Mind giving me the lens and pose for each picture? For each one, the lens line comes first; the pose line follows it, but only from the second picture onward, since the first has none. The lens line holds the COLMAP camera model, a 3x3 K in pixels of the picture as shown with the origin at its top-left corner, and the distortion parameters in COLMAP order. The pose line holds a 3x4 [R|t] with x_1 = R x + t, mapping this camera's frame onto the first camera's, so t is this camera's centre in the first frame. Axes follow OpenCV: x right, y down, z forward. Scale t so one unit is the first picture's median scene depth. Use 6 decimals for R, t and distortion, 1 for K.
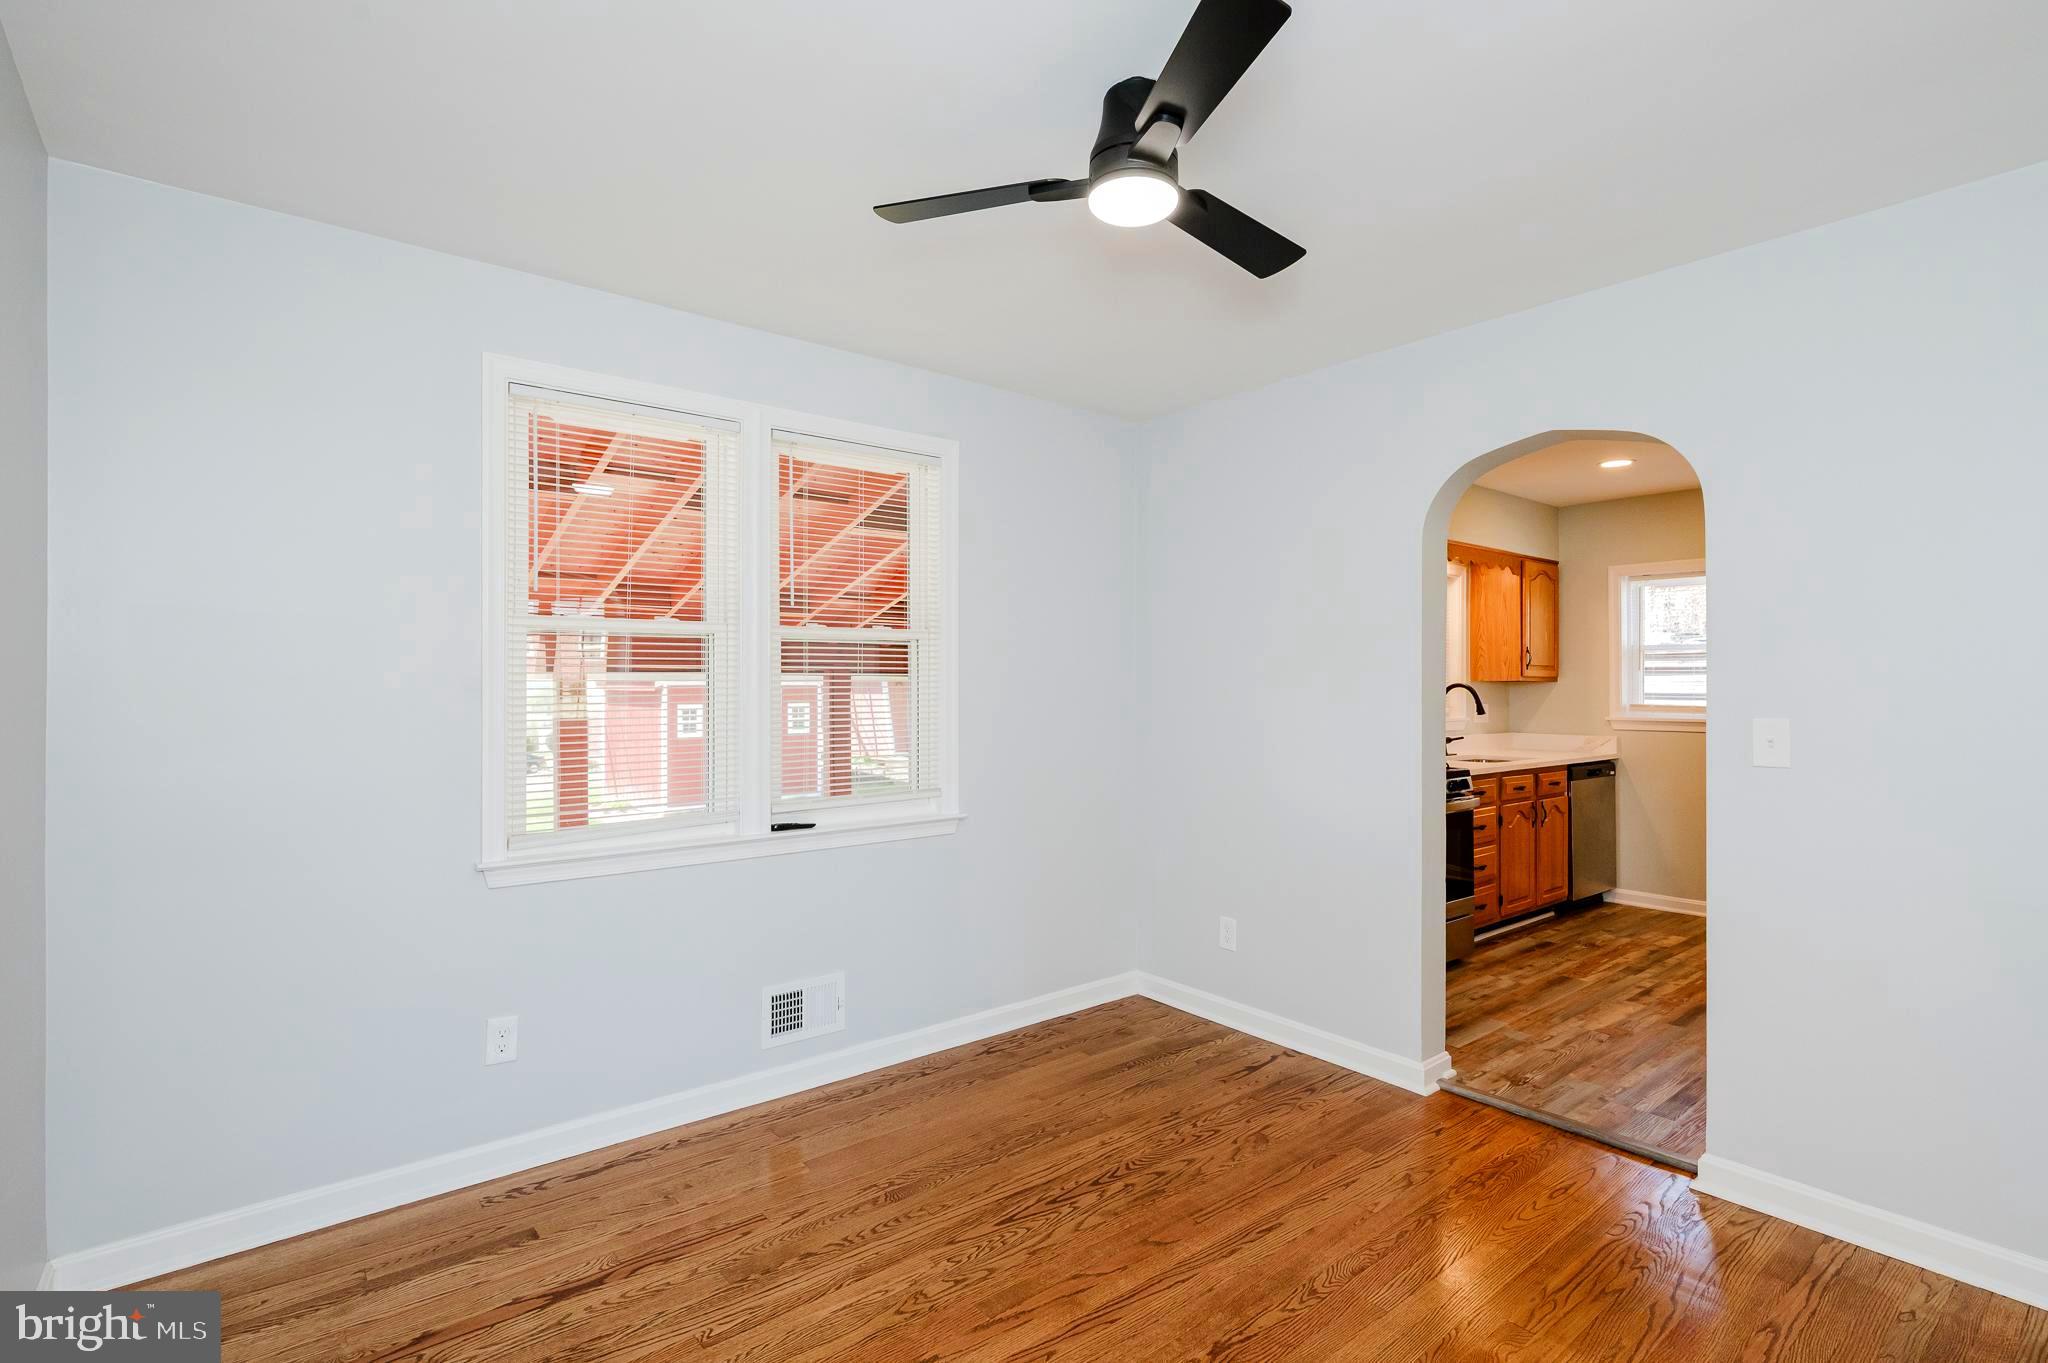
lens RADIAL K [[993.2, 0, 1033.2], [0, 993.2, 677.1], [0, 0, 1]] dist [-0.001106, -0.000086]
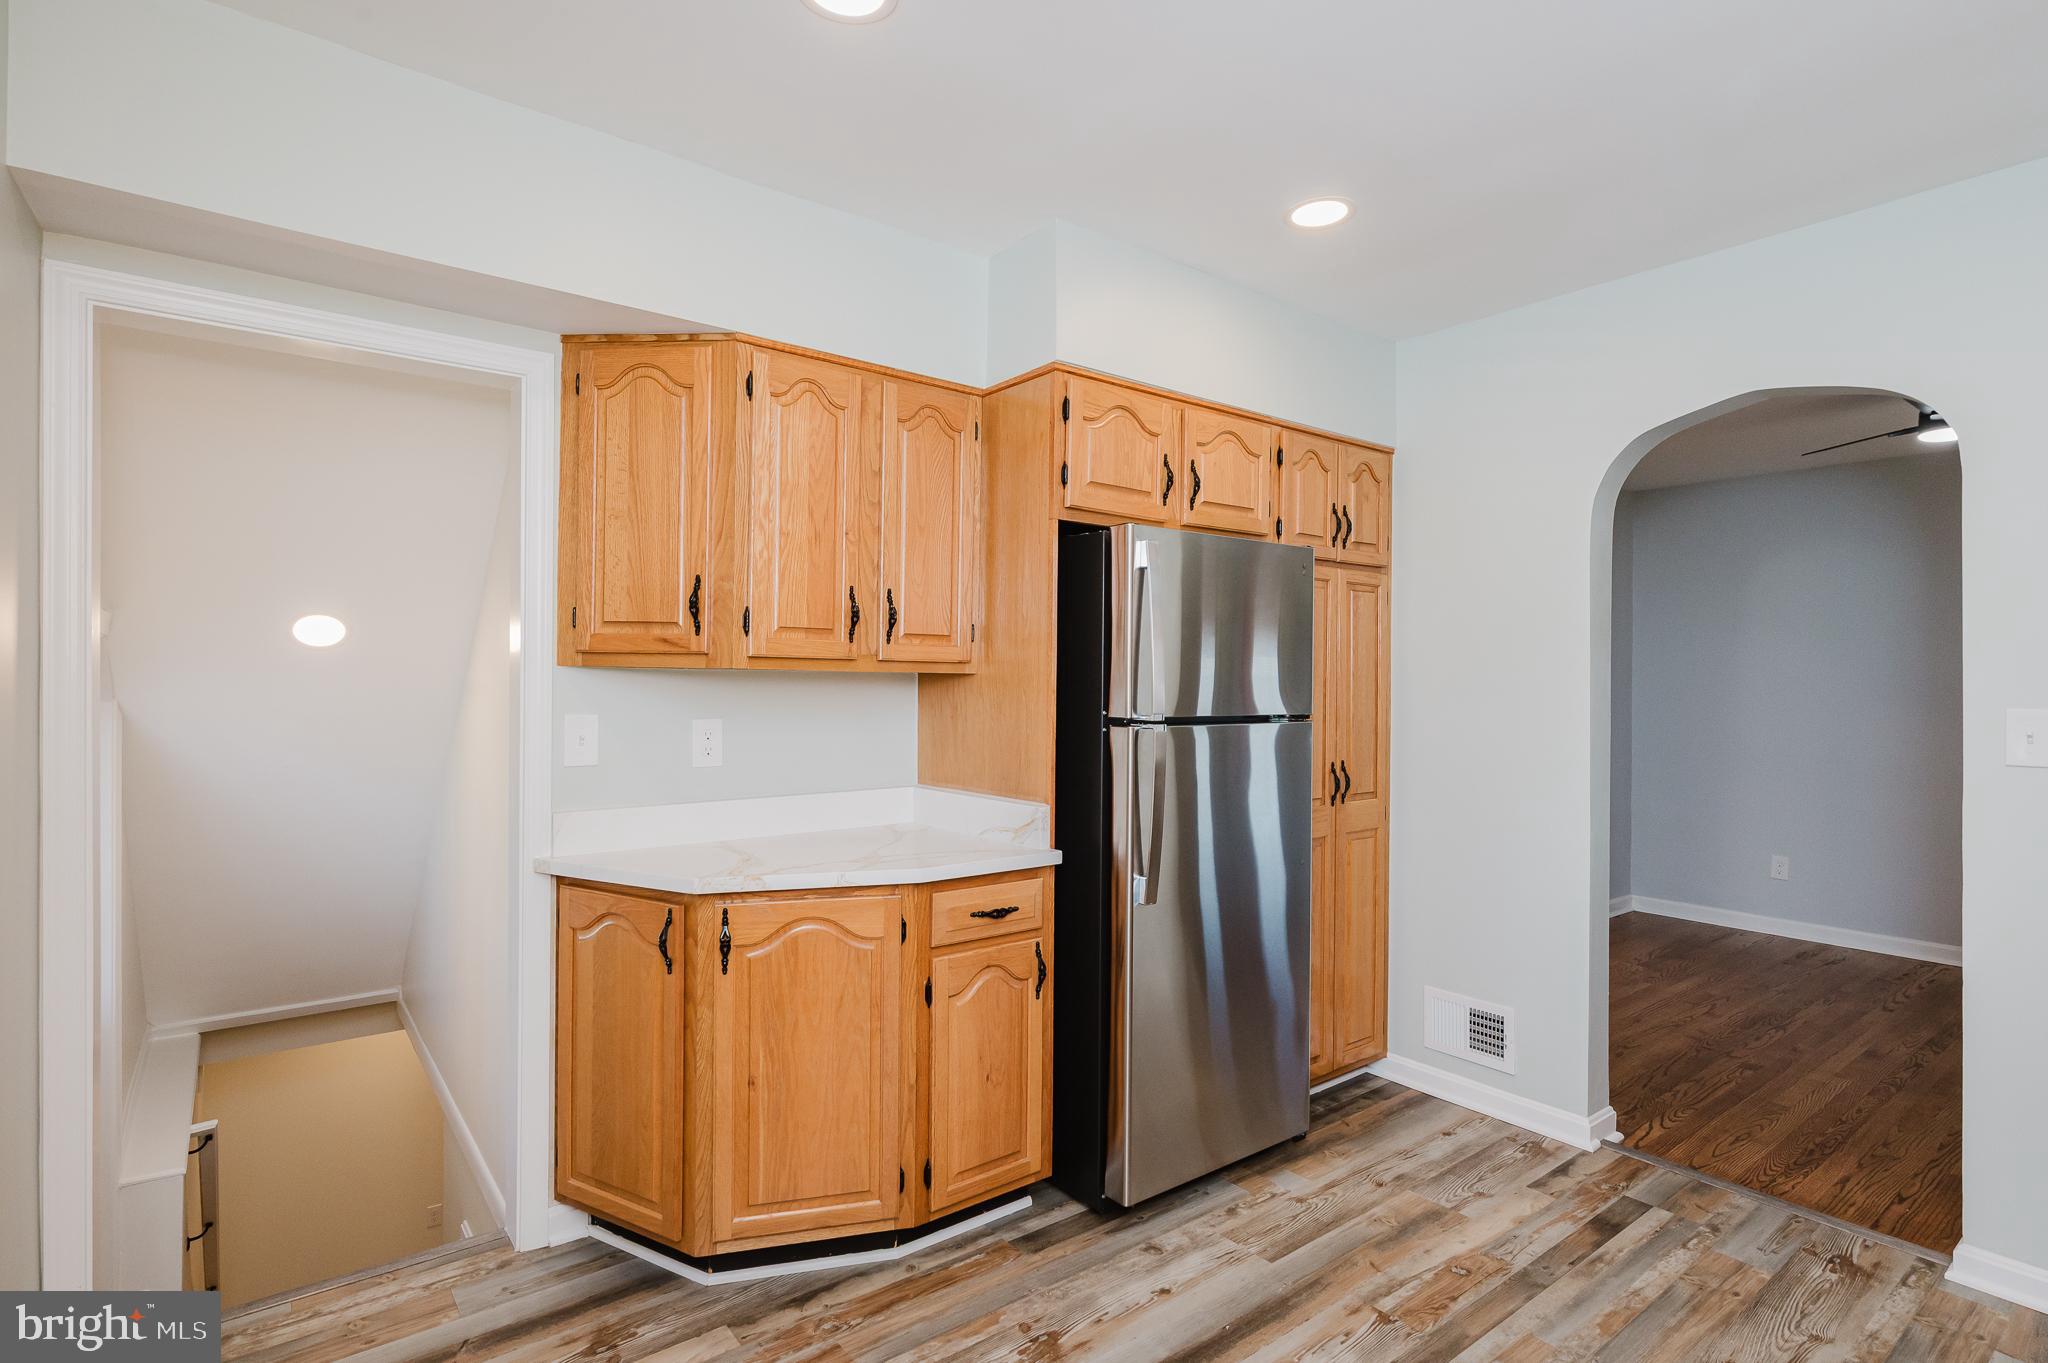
lens RADIAL K [[993.2, 0, 1033.2], [0, 993.2, 677.1], [0, 0, 1]] dist [-0.001106, -0.000086]
pose [[-0.999163, -0.008698, 0.039970, 0.809600], [-0.009209, 0.999878, -0.012631, 0.011620], [-0.039855, -0.012989, -0.999121, 1.353978]]
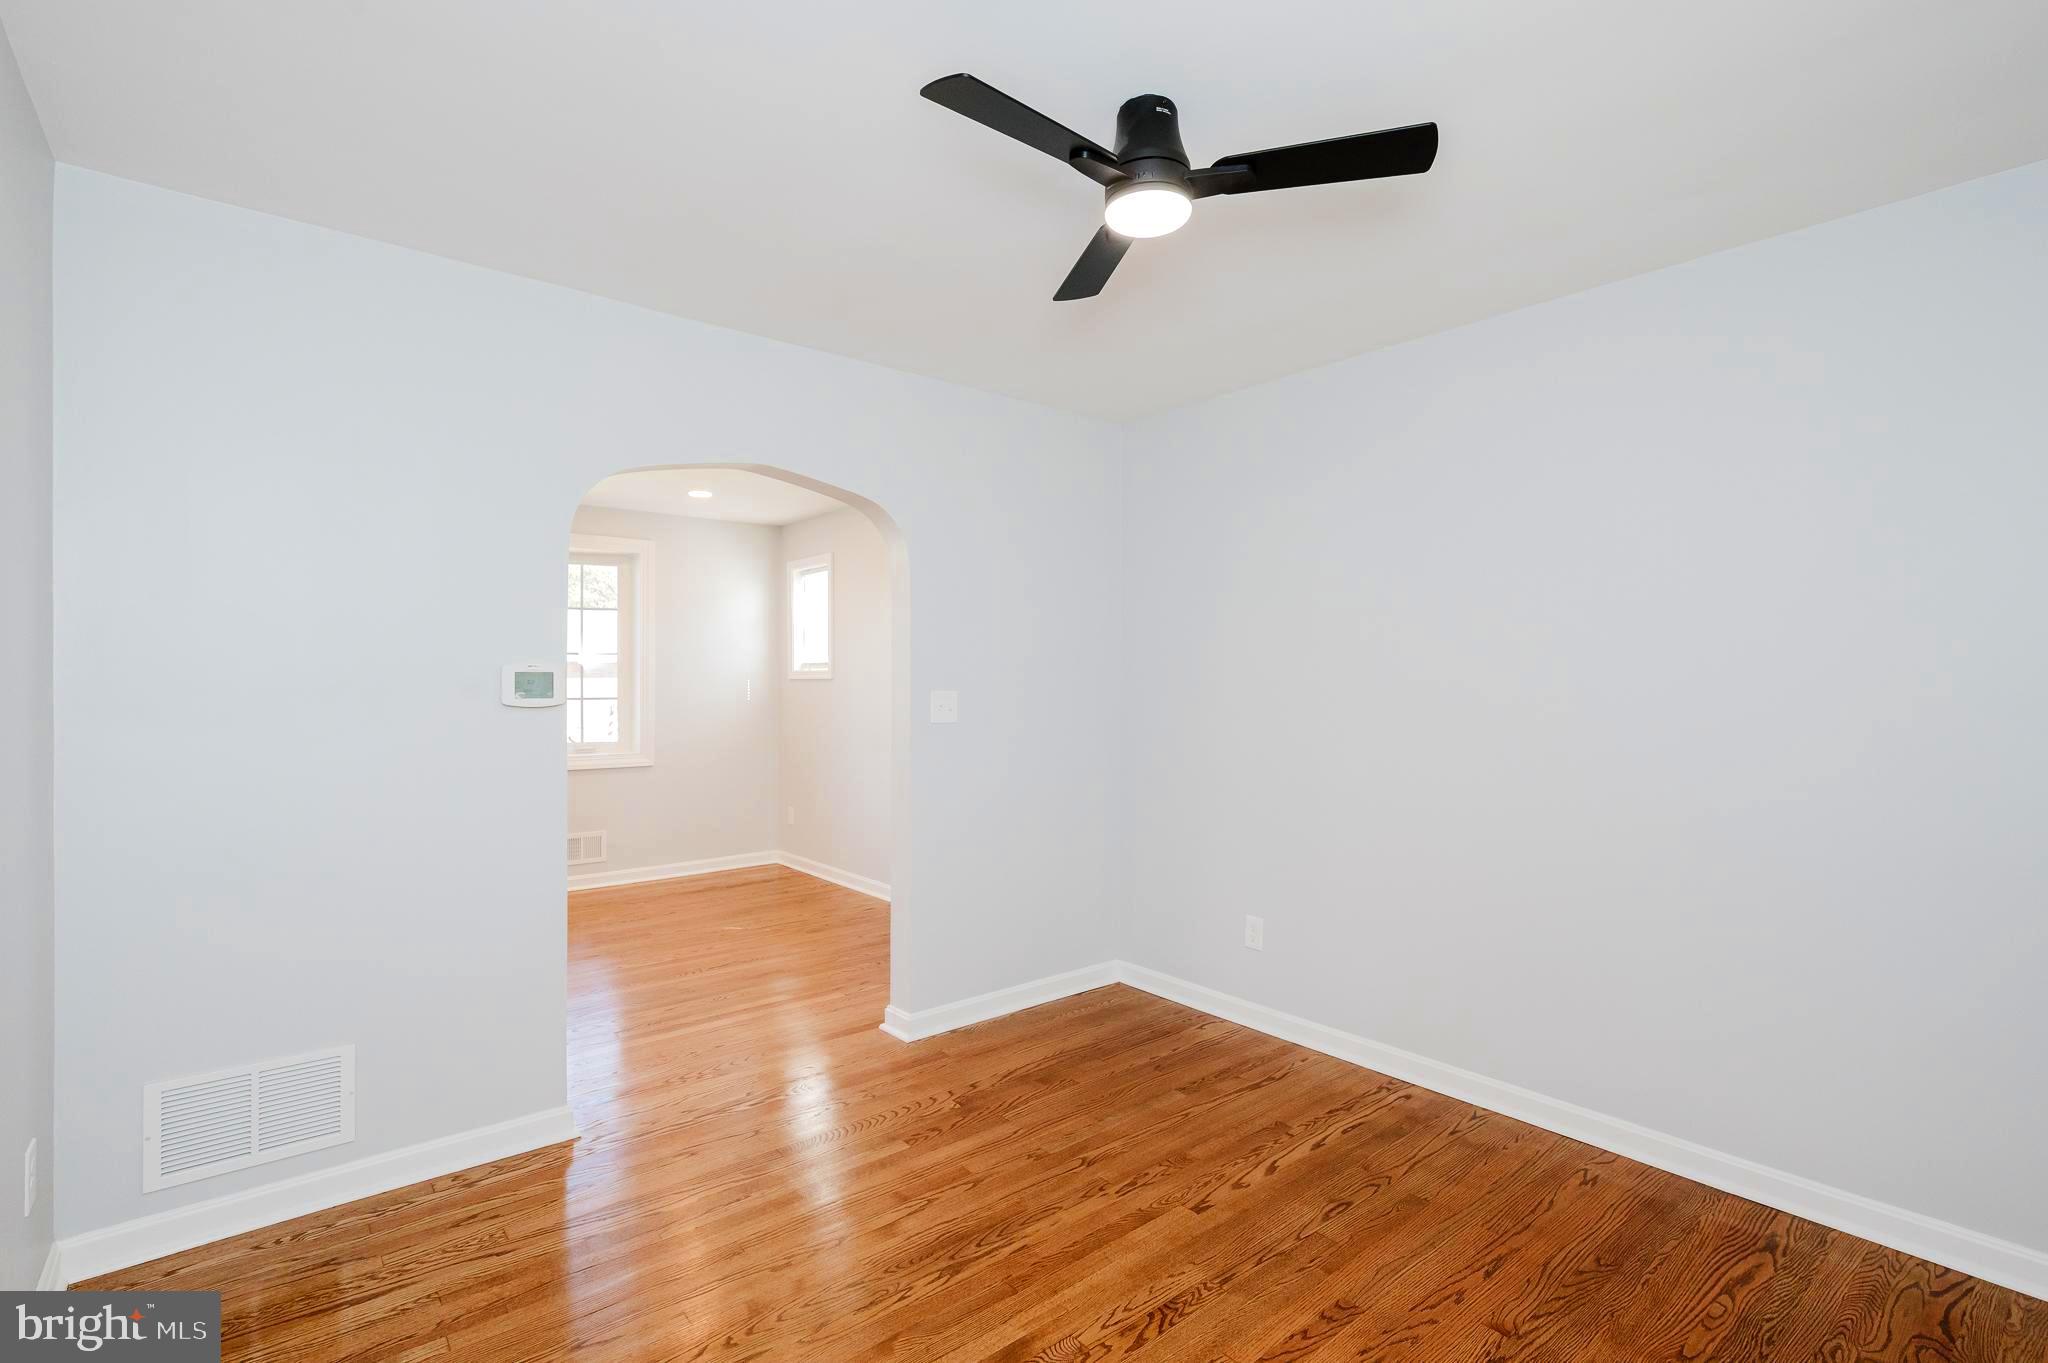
lens RADIAL K [[942.6, 0, 1024.0], [0, 942.6, 681.5], [0, 0, 1]] dist [-0.000257, -0.000092]
pose [[-0.999964, -0.007030, -0.004780, 0.106281], [-0.007007, 0.999964, -0.004870, 0.004529], [0.004814, -0.004836, -0.999977, 0.904313]]
